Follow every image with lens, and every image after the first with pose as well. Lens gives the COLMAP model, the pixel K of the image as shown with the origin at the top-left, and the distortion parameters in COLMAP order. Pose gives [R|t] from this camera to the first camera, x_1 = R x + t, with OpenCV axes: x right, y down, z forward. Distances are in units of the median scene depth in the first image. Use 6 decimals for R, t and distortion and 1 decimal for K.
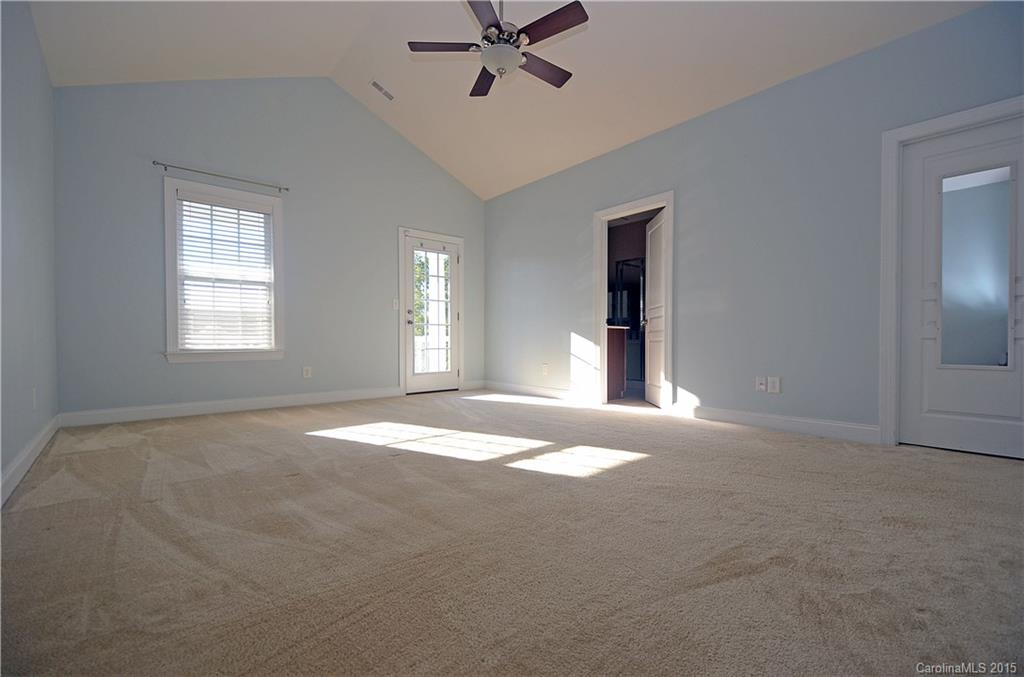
lens RADIAL K [[444.5, 0, 505.1], [0, 444.5, 341.4], [0, 0, 1]] dist [-0.000970, -0.000694]
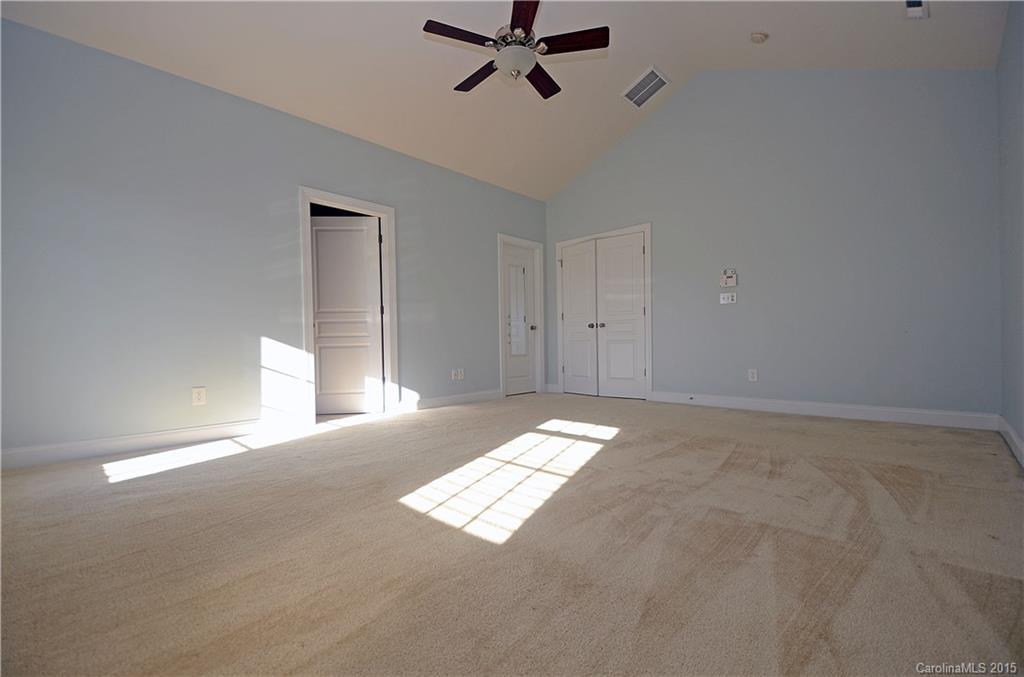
lens RADIAL K [[444.5, 0, 508.8], [0, 444.5, 341.6], [0, 0, 1]] dist [-0.000970, -0.000694]
pose [[-0.116116, -0.004785, 0.993224, -0.686045], [0.011269, 0.999918, 0.006134, -0.013962], [-0.993172, 0.011905, -0.116052, 0.787362]]
